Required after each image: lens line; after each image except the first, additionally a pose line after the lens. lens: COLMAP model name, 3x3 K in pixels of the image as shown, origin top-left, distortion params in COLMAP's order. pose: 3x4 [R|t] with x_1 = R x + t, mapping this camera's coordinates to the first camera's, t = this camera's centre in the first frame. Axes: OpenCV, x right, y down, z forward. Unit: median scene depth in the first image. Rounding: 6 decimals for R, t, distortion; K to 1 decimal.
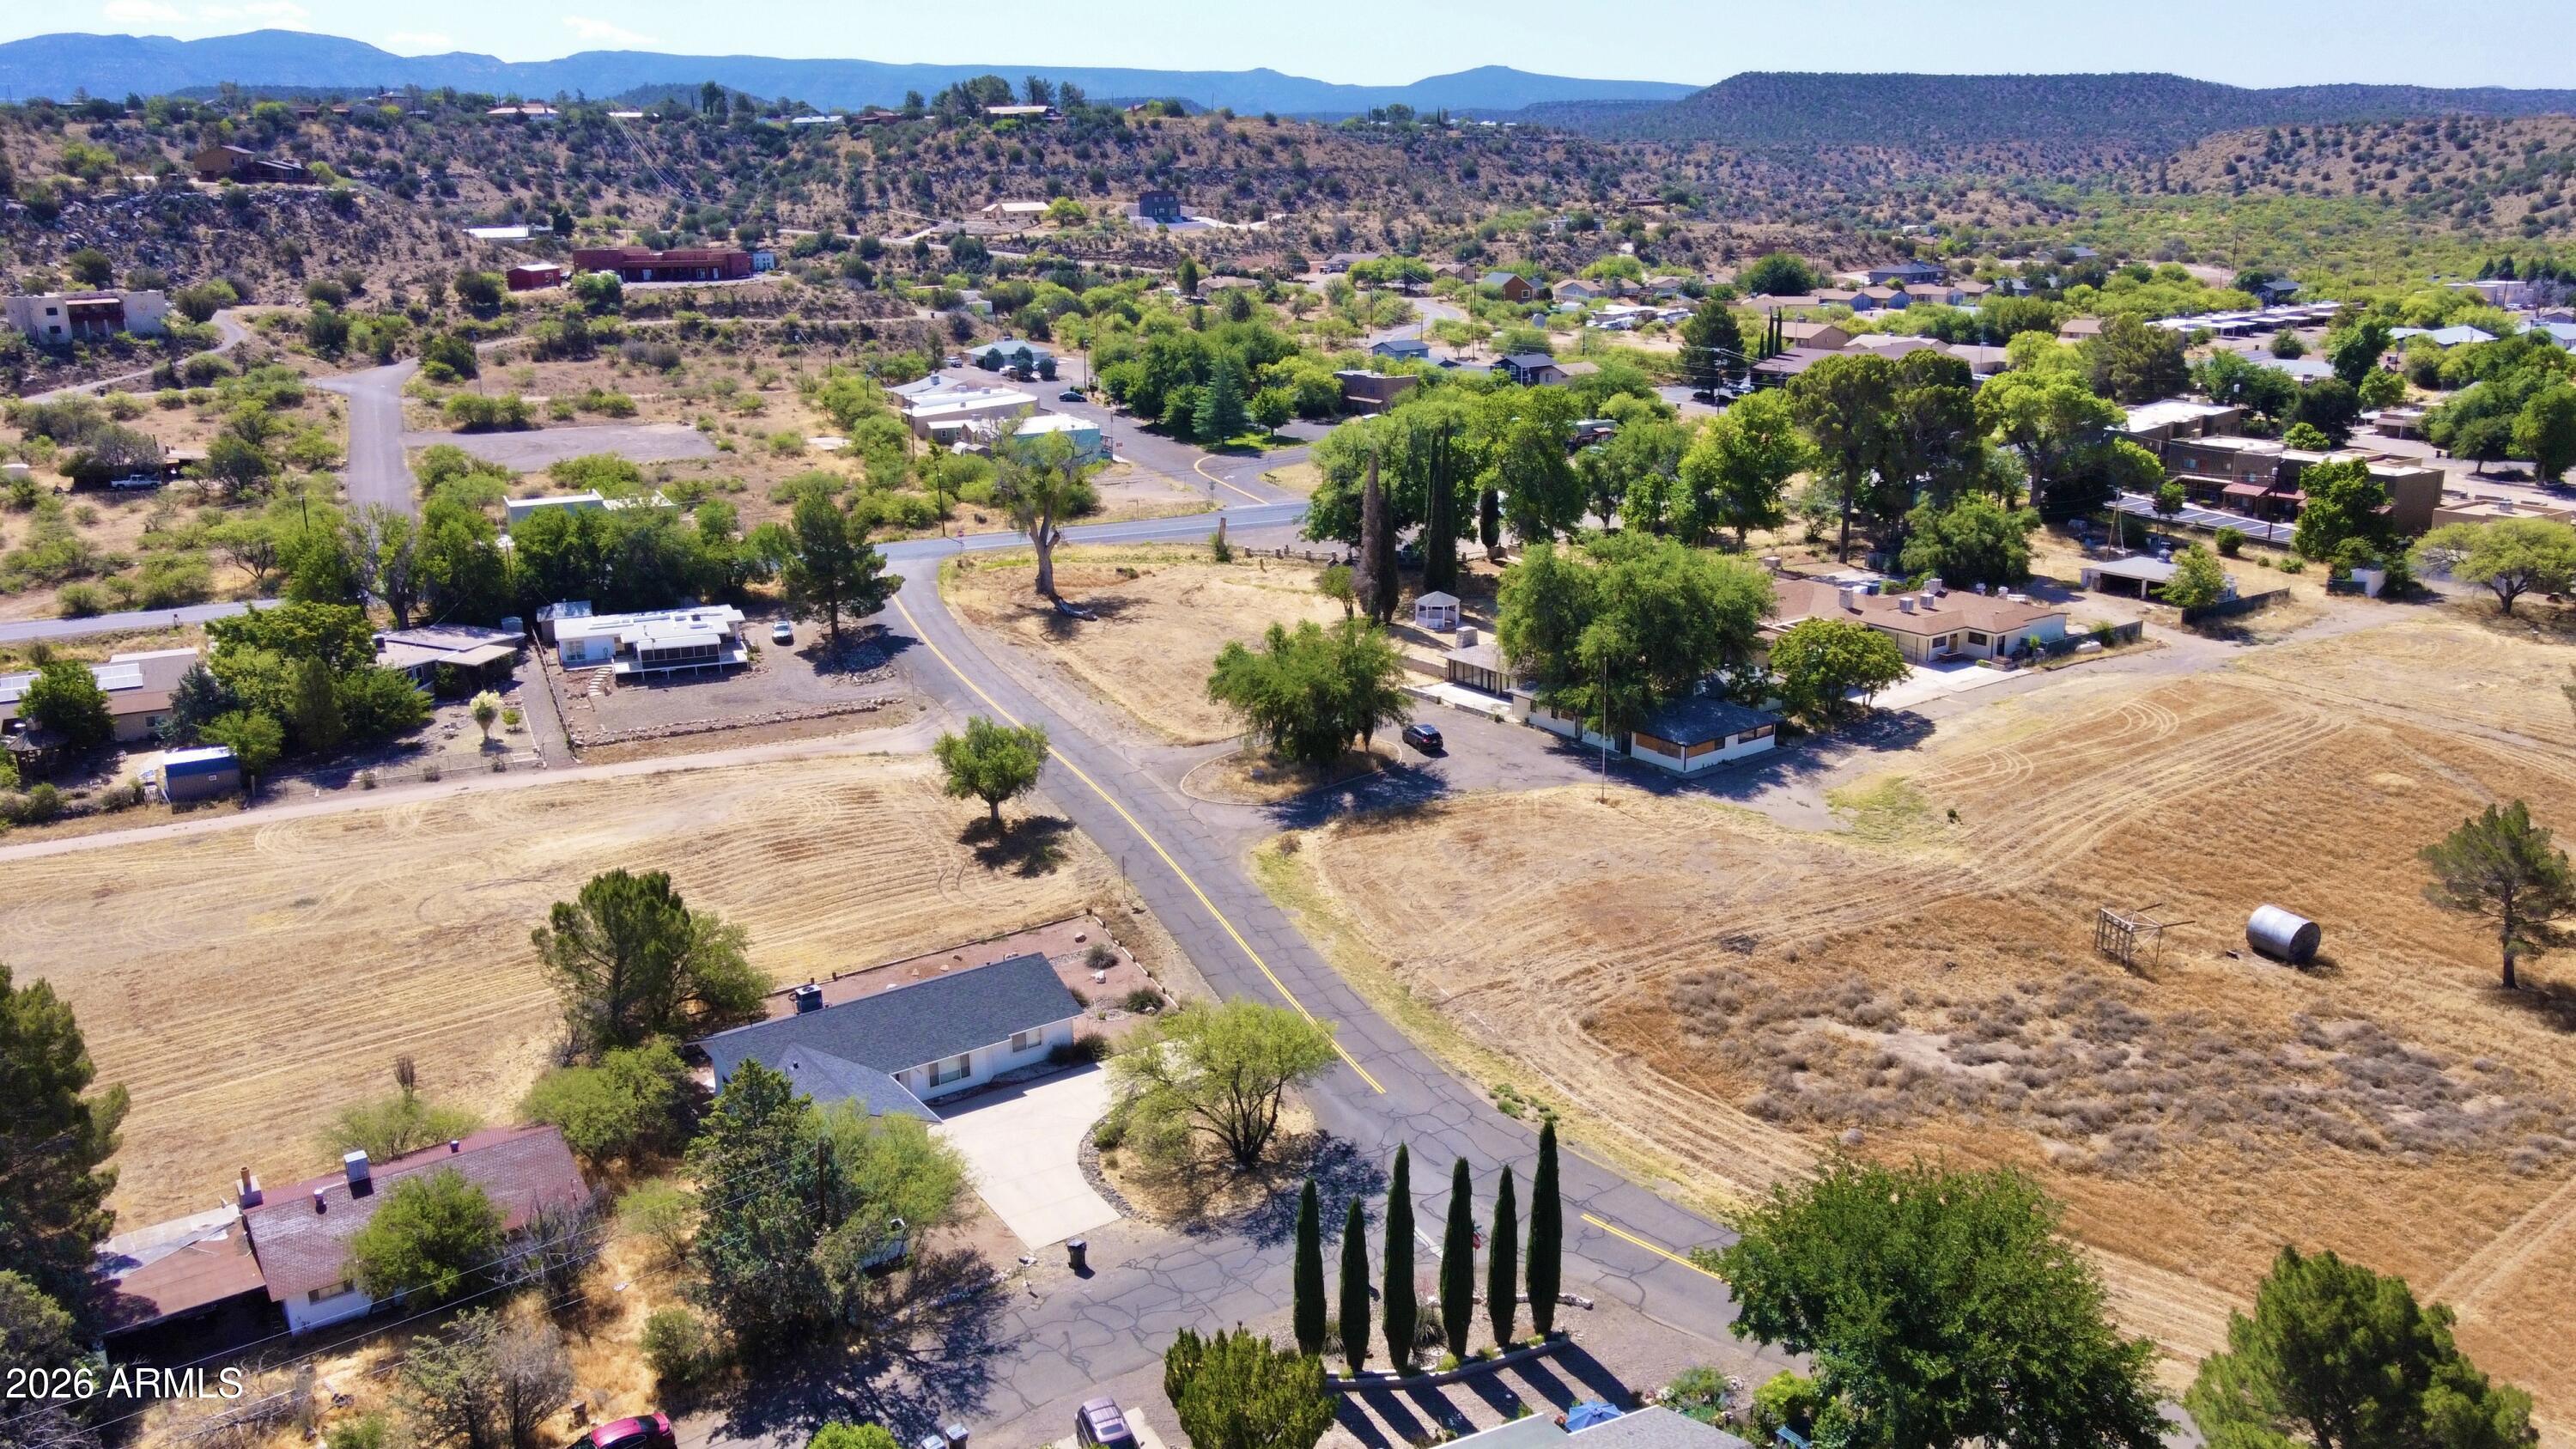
lens RADIAL K [[1959.7, 0, 1279.5], [0, 1959.7, 721.4], [0, 0, 1]] dist [-0.003694, 0.035337]
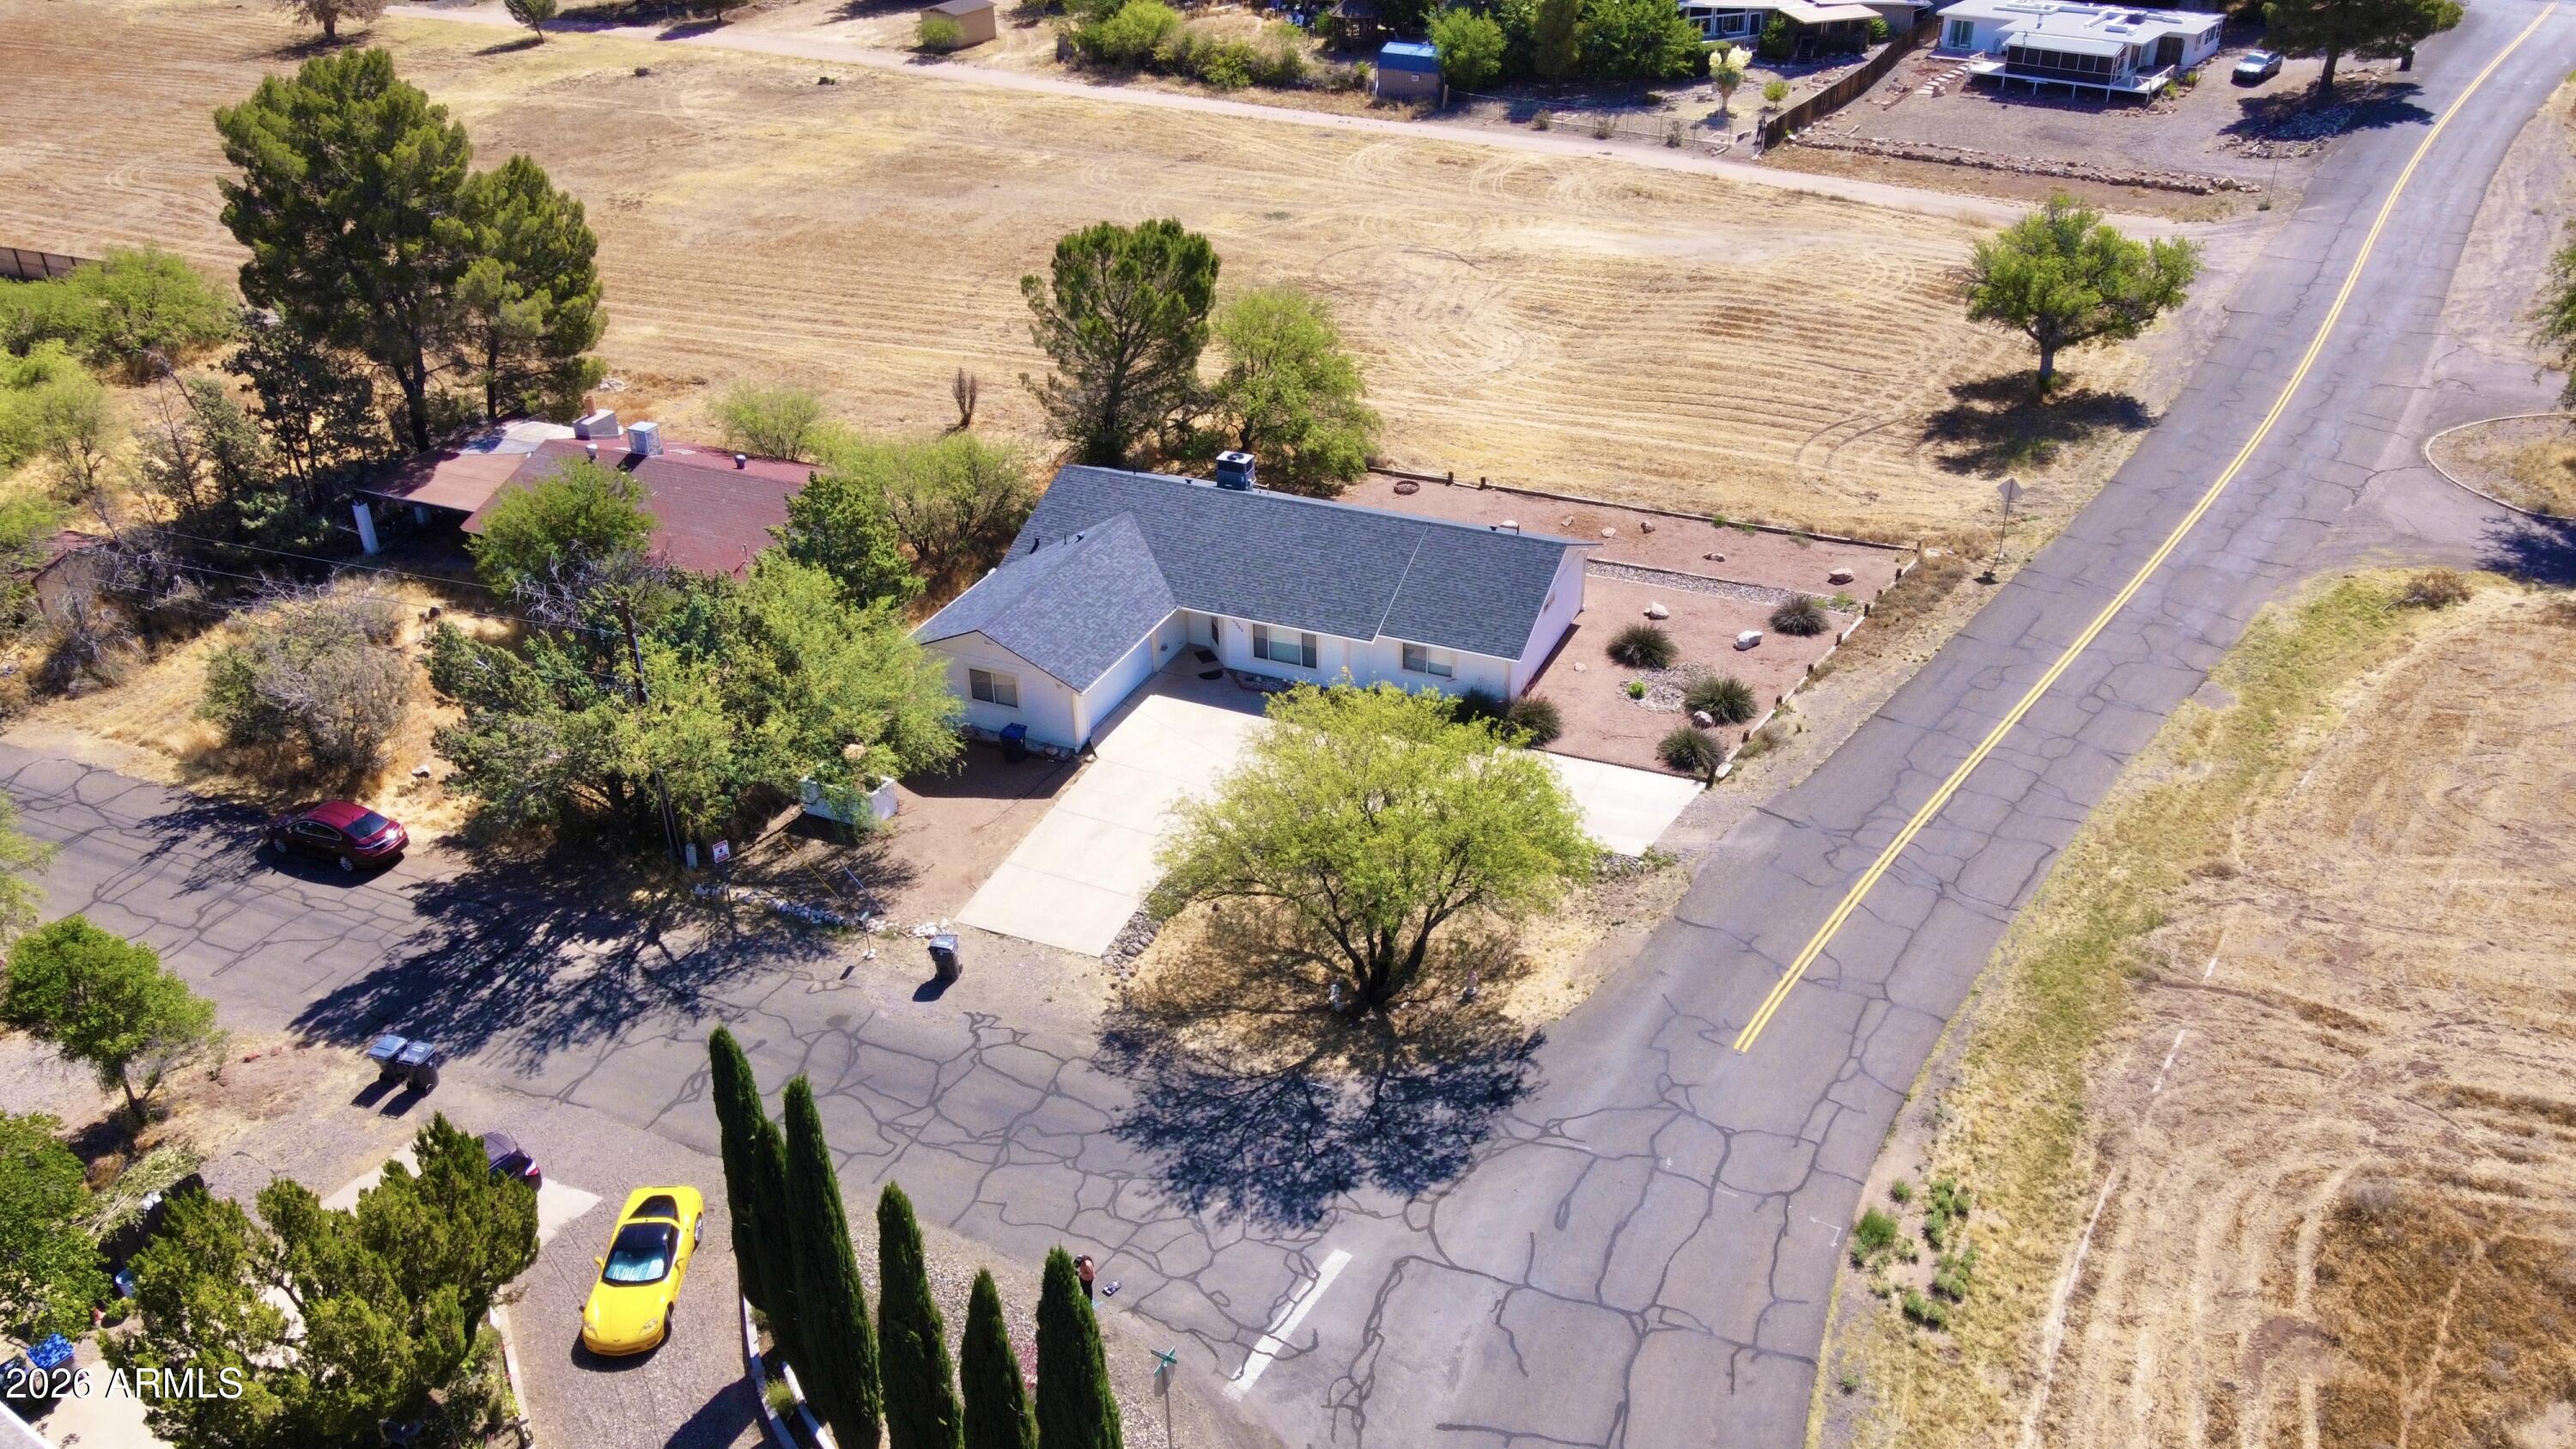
lens RADIAL K [[1959.7, 0, 1287.7], [0, 1959.7, 725.8], [0, 0, 1]] dist [-0.003694, 0.035337]
pose [[0.518720, 0.432181, -0.737664, 0.214796], [-0.220527, 0.901261, 0.372956, -0.025663], [0.826013, -0.030785, 0.562810, 0.434513]]
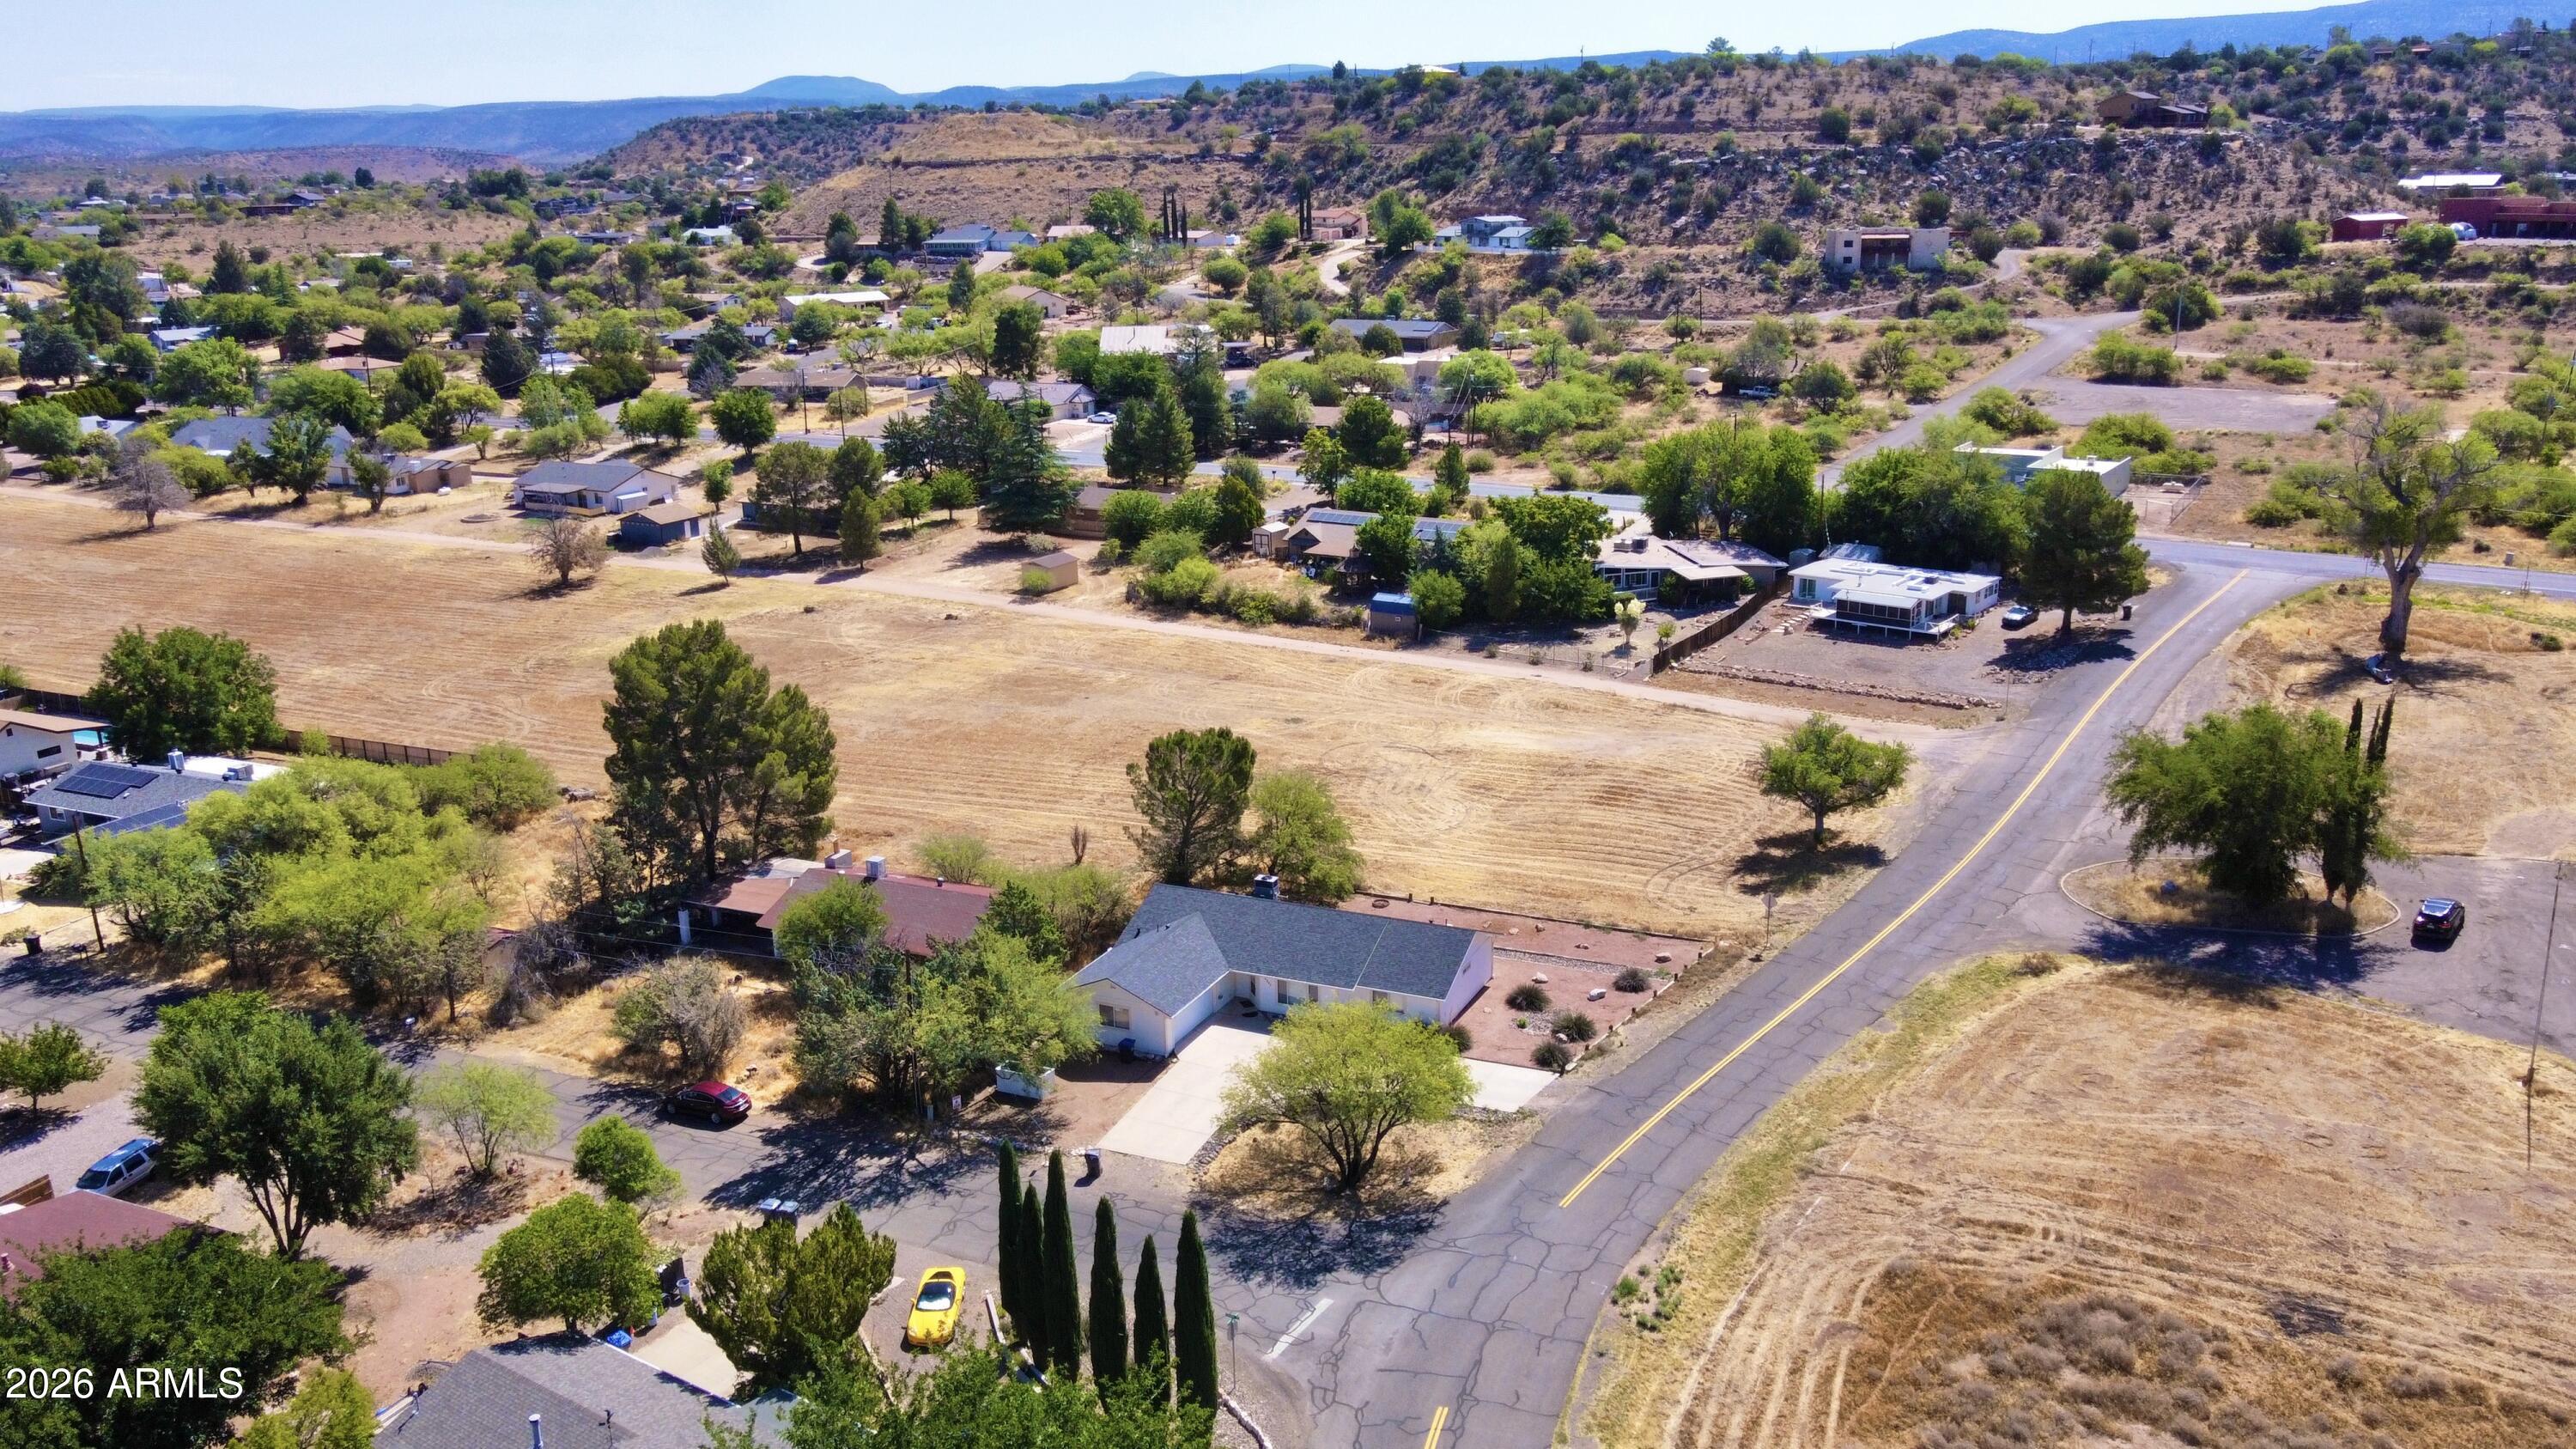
lens RADIAL K [[1959.7, 0, 1292.3], [0, 1959.7, 729.7], [0, 0, 1]] dist [-0.003694, 0.035337]
pose [[0.513040, 0.244863, -0.822698, 0.424215], [-0.222976, 0.963563, 0.147740, -0.068461], [0.828898, 0.107646, 0.548946, 0.292985]]
